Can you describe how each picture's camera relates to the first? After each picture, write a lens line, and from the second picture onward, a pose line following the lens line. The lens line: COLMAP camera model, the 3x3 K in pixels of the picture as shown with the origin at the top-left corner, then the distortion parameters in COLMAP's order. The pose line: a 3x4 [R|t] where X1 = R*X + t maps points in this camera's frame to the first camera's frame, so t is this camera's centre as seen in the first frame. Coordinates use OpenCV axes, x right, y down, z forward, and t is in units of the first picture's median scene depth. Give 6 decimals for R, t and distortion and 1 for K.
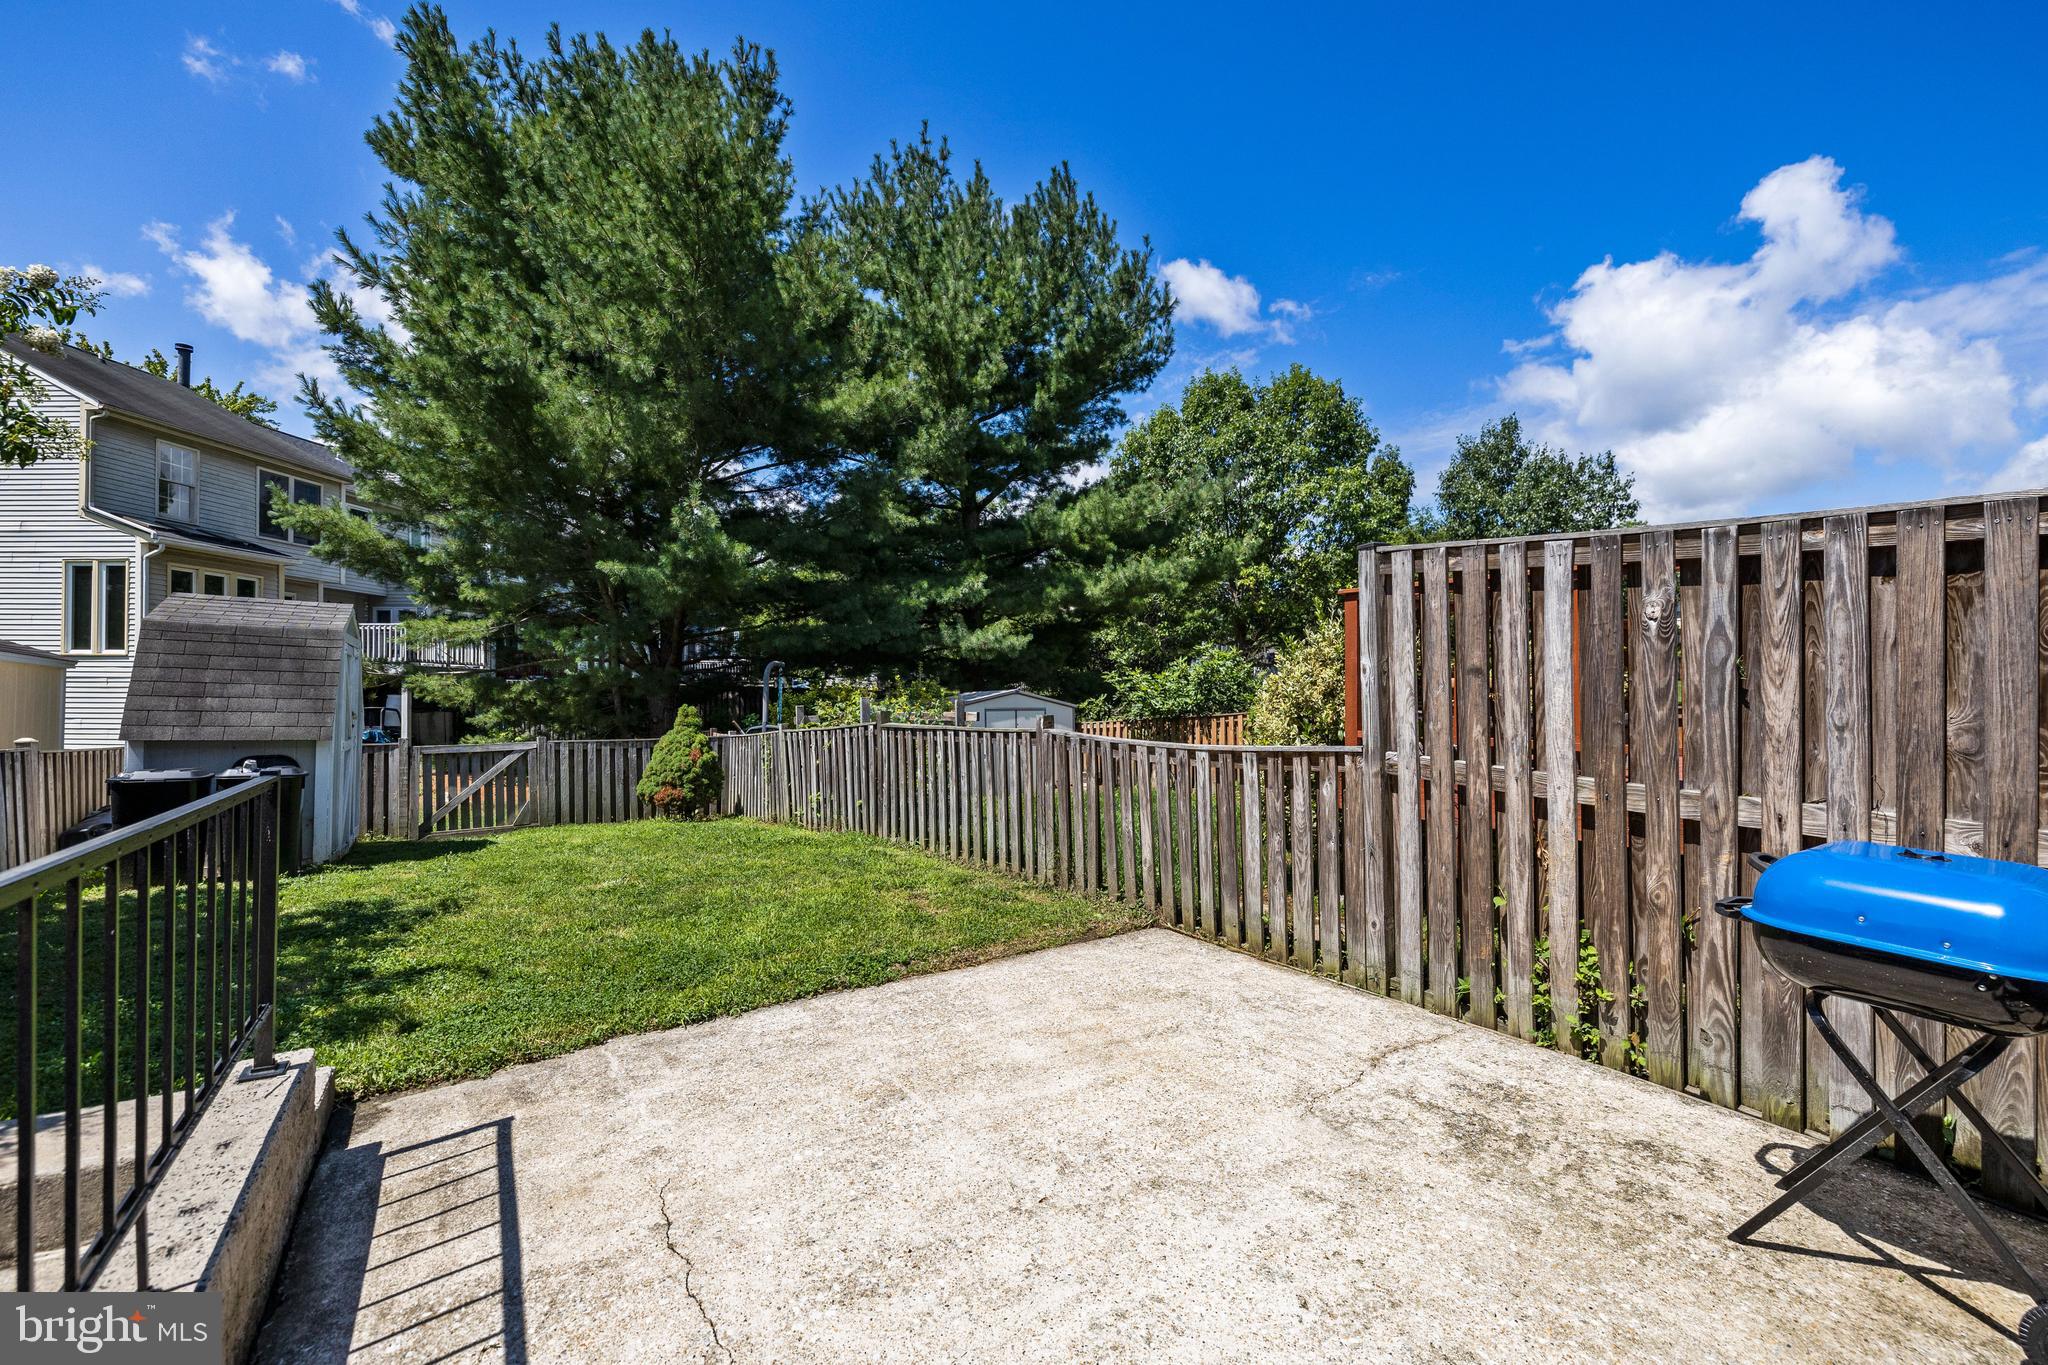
lens RADIAL K [[883.4, 0, 1014.6], [0, 883.4, 689.2], [0, 0, 1]] dist [0.003246, -0.001380]
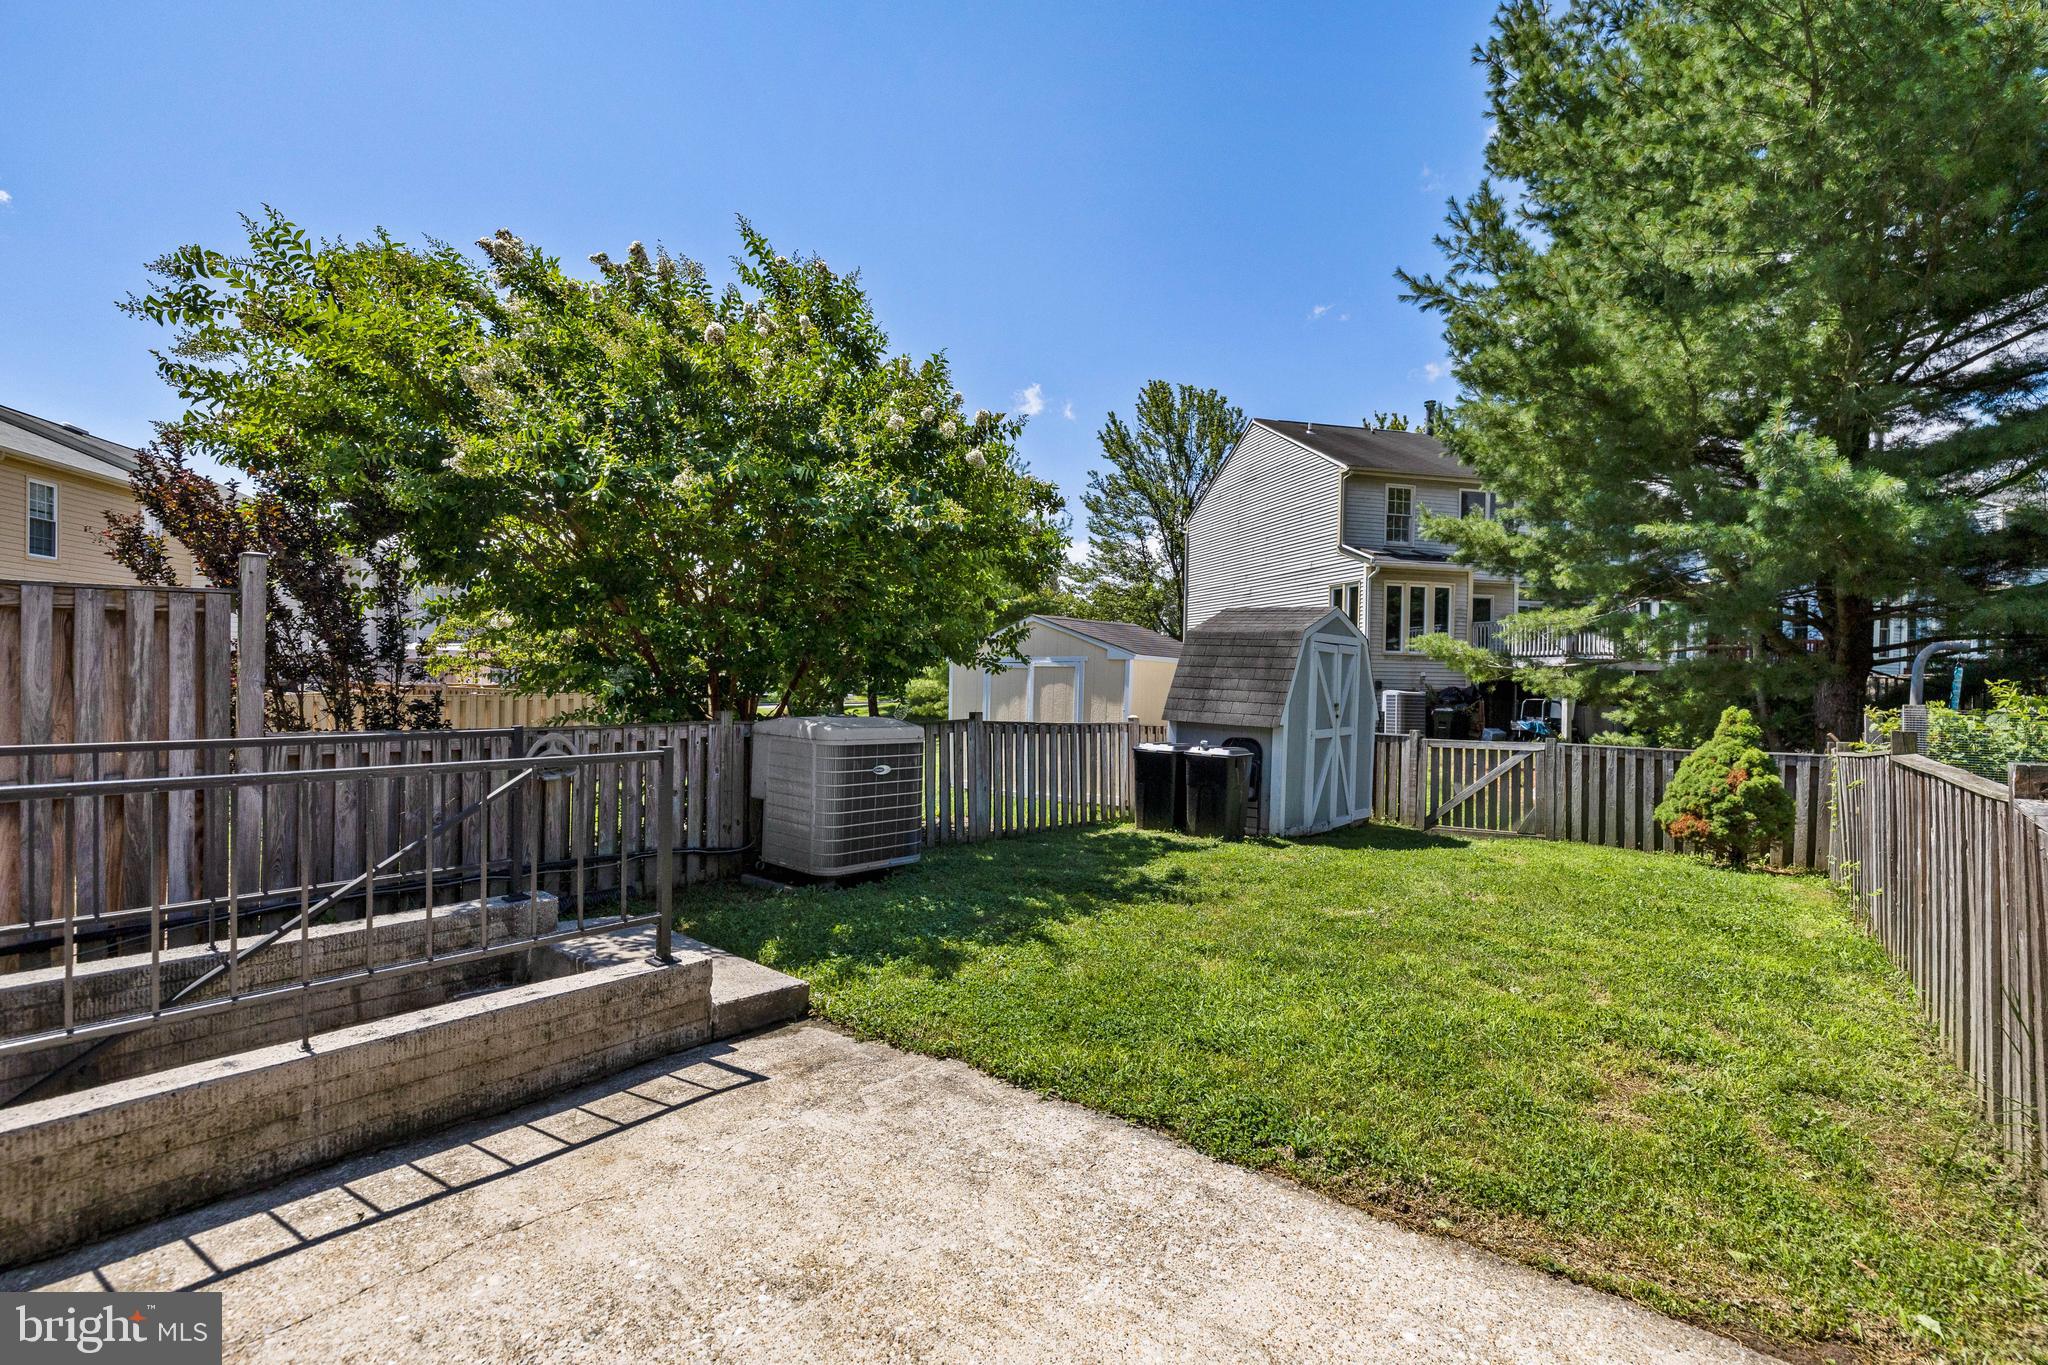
lens RADIAL K [[883.4, 0, 1027.0], [0, 883.4, 682.1], [0, 0, 1]] dist [0.003246, -0.001380]
pose [[0.322296, 0.006001, -0.946620, 0.143255], [-0.004518, 0.999978, 0.004801, -0.004180], [0.946628, 0.002729, 0.322316, 0.236298]]
